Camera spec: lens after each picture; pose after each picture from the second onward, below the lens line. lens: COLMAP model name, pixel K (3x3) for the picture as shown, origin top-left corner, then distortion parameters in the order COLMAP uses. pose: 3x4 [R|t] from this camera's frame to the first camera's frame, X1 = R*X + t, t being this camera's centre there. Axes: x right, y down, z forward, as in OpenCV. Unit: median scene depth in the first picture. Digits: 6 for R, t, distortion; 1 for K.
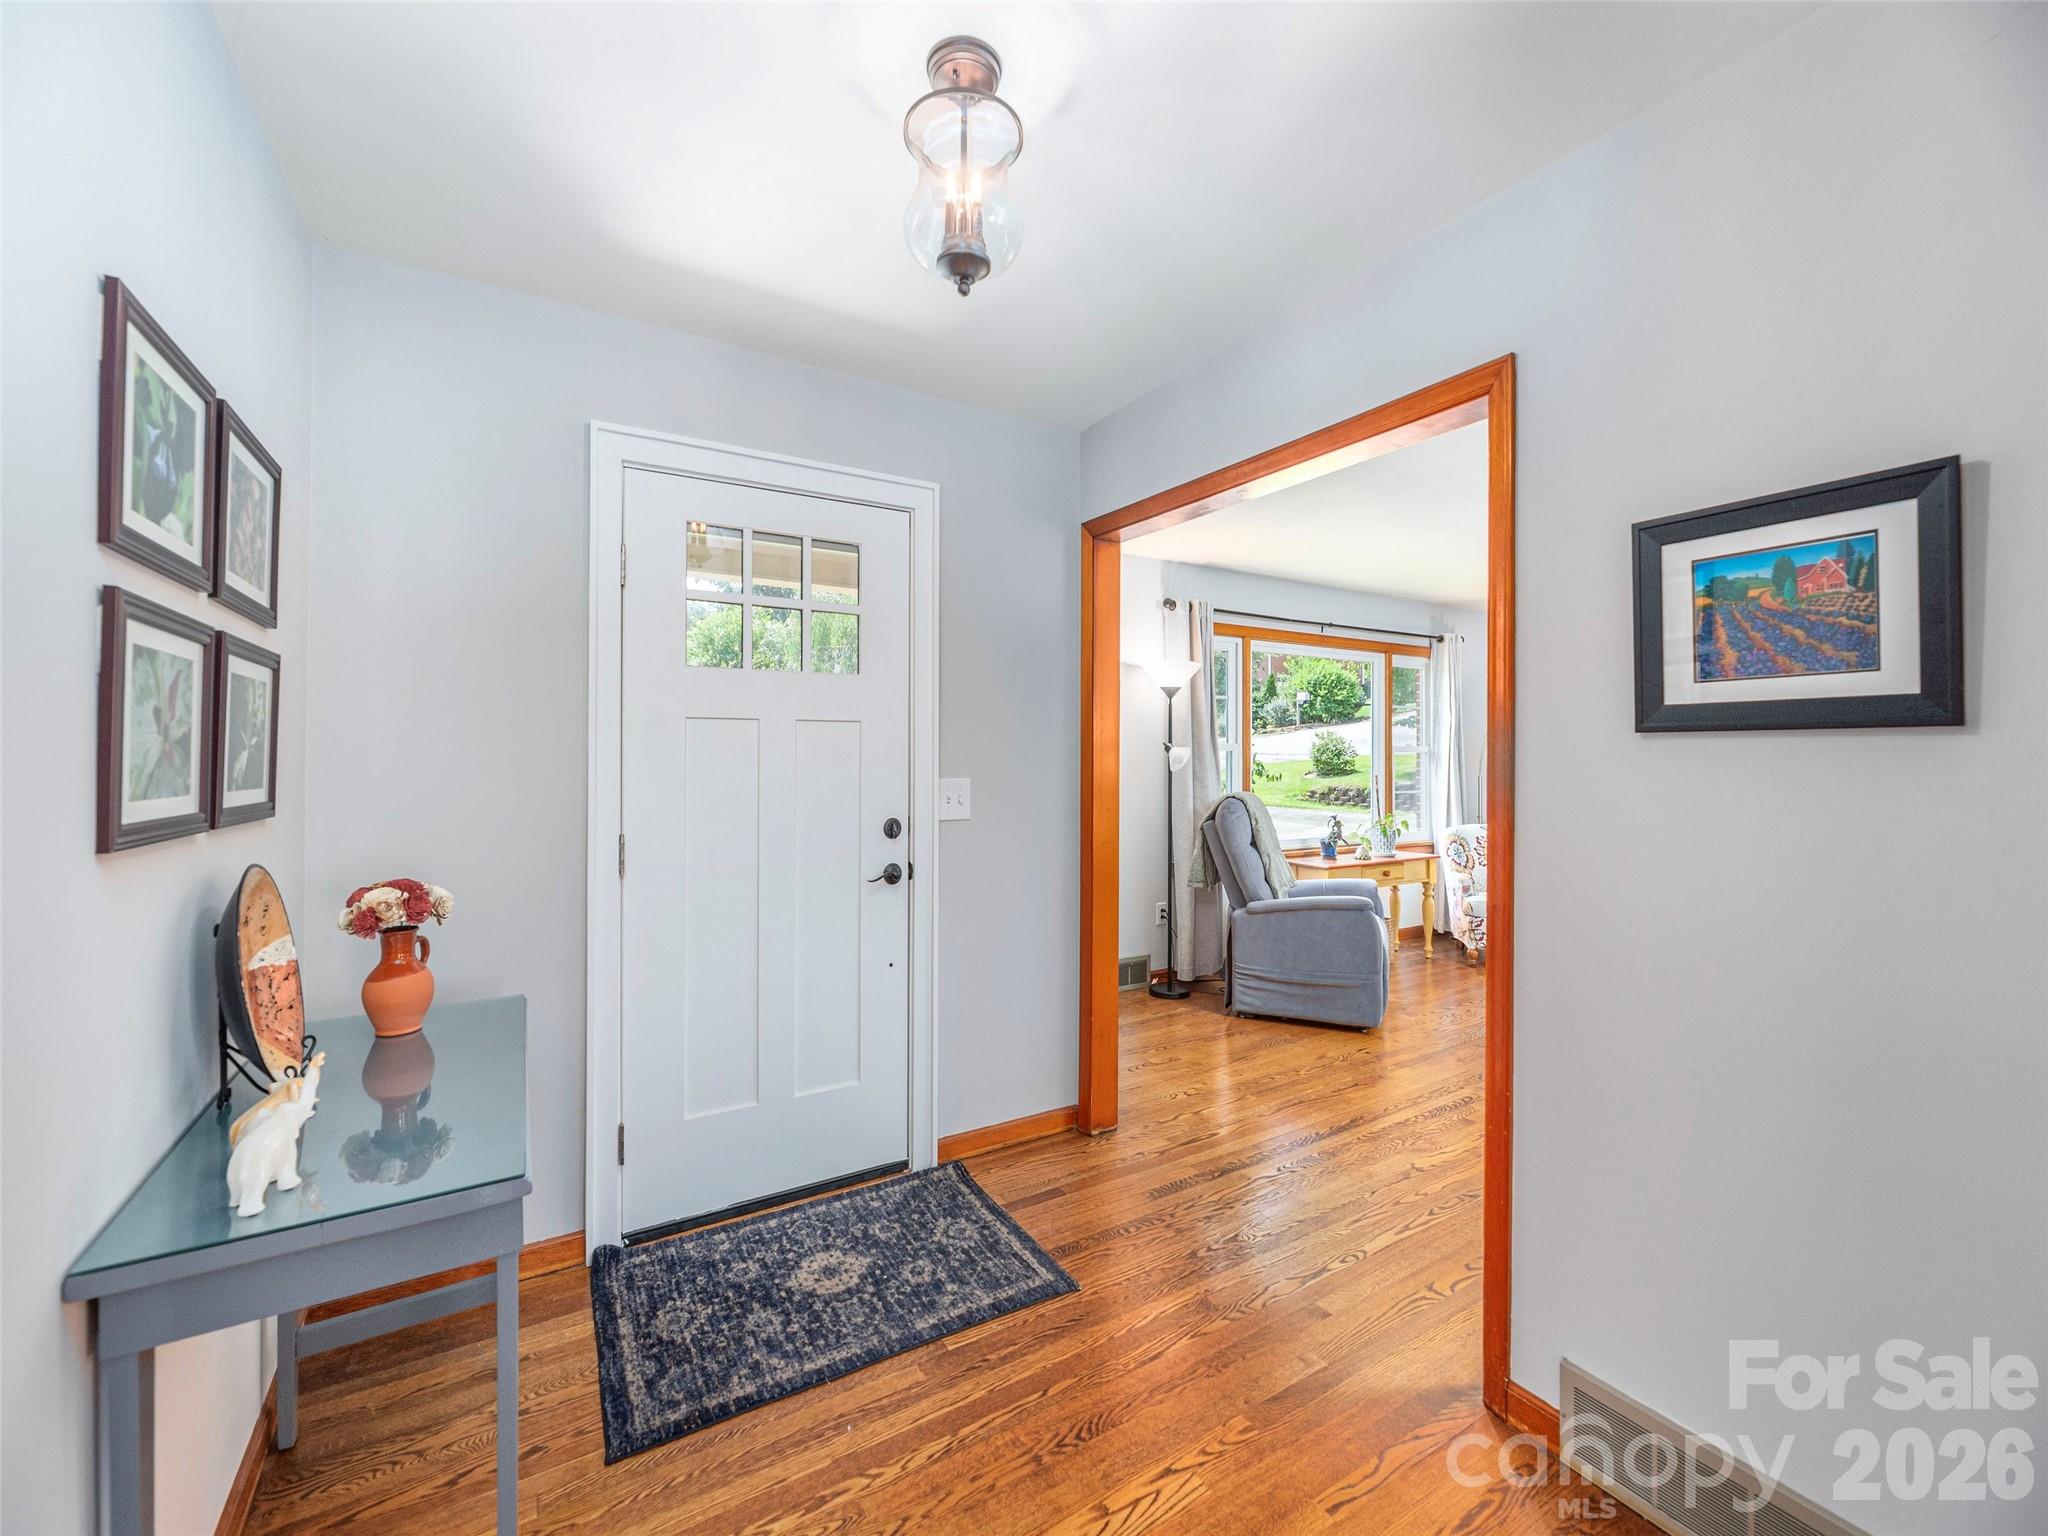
lens RADIAL K [[831.6, 0, 1019.6], [0, 831.6, 757.0], [0, 0, 1]] dist [-0.003529, 0.000243]
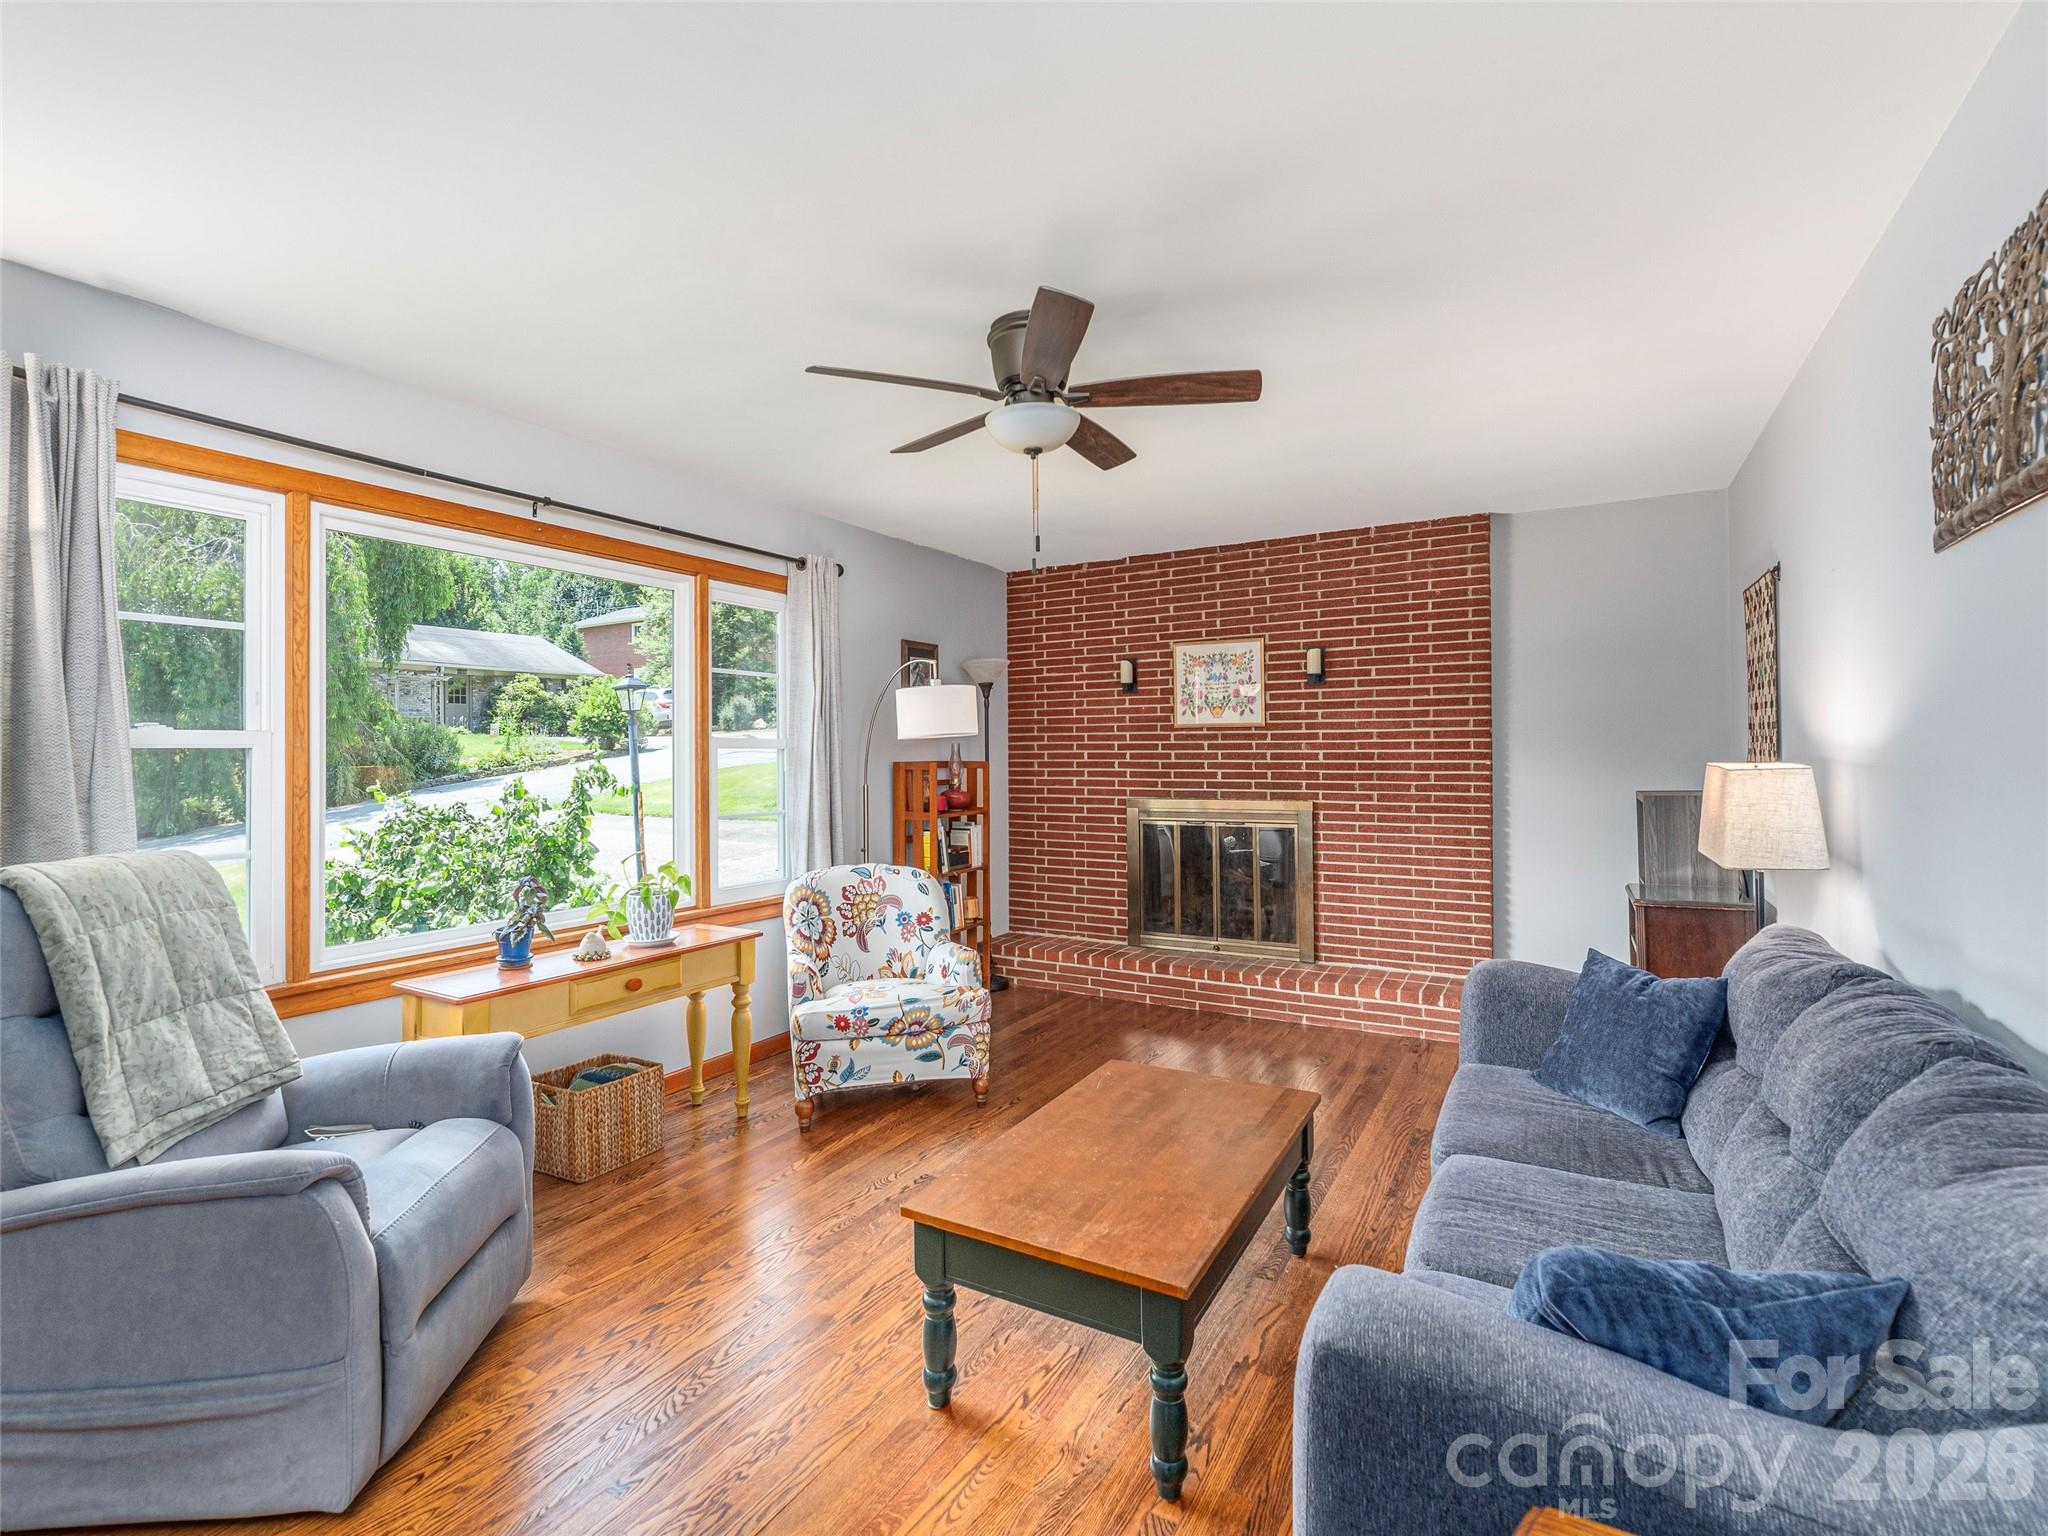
lens RADIAL K [[943.3, 0, 1011.7], [0, 943.3, 755.8], [0, 0, 1]] dist [-0.003060, 0.001173]
pose [[0.882794, -0.011360, 0.469623, 0.341558], [0.011605, 0.999930, 0.002374, -0.000271], [-0.469617, 0.003354, 0.882864, 0.340333]]
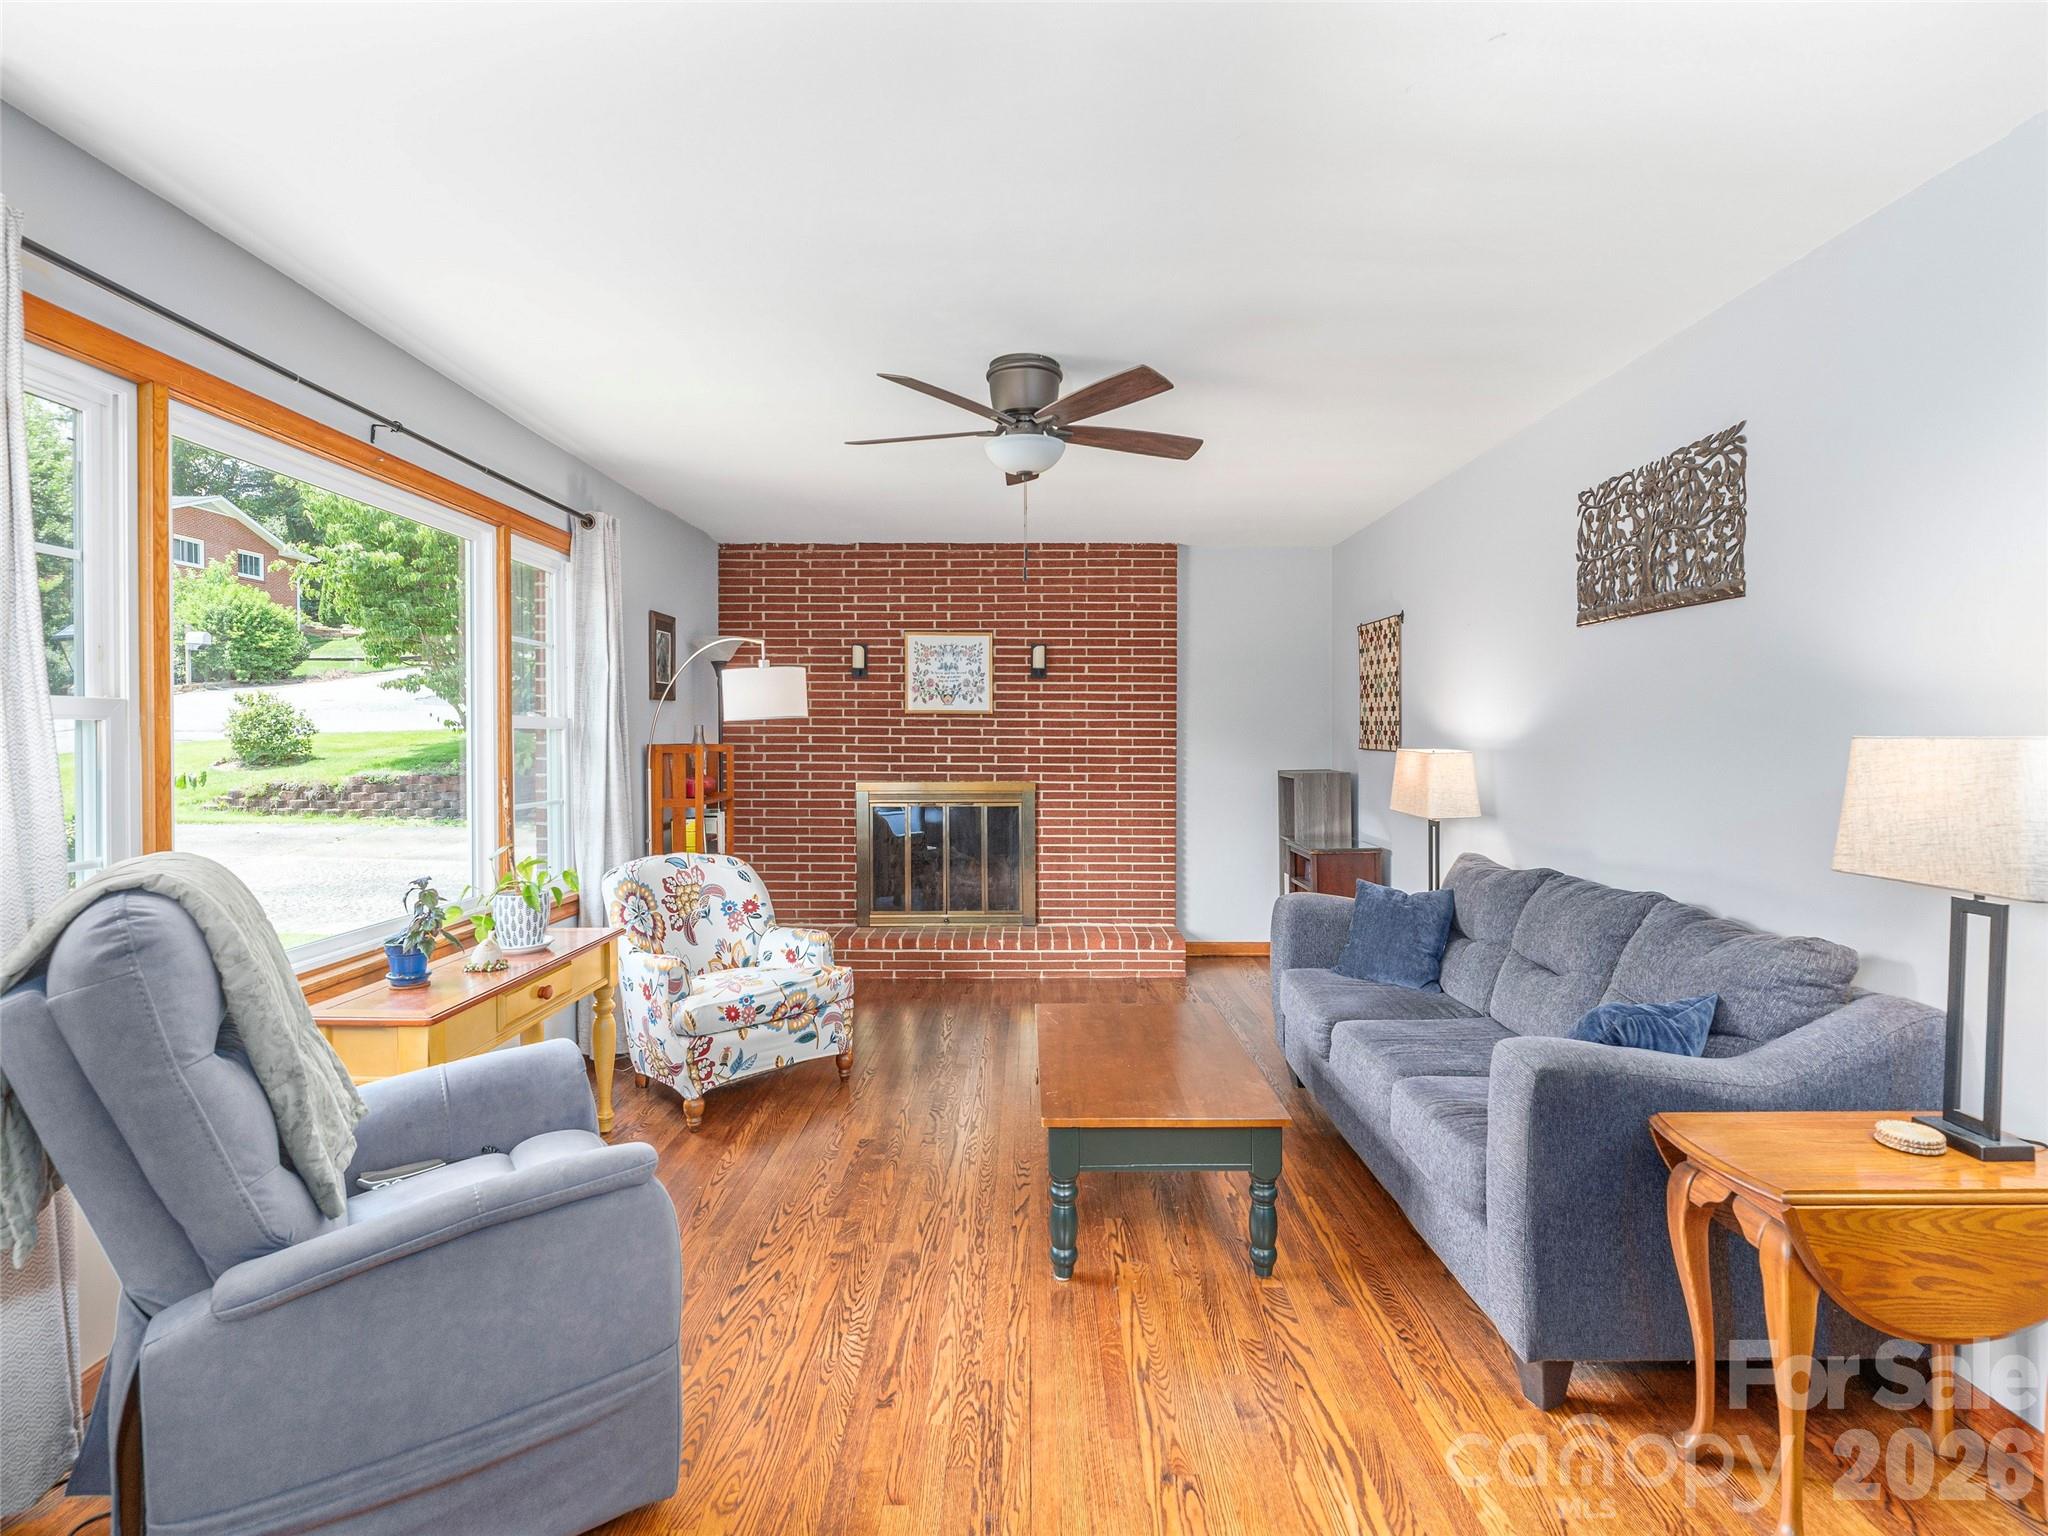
lens RADIAL K [[1012.8, 0, 1027.2], [0, 1012.8, 753.9], [0, 0, 1]] dist [0.002146, -0.000040]
pose [[0.522879, -0.016486, 0.852248, 0.096343], [0.000254, 0.999816, 0.019185, -0.002089], [-0.852407, -0.009815, 0.522787, 0.438503]]
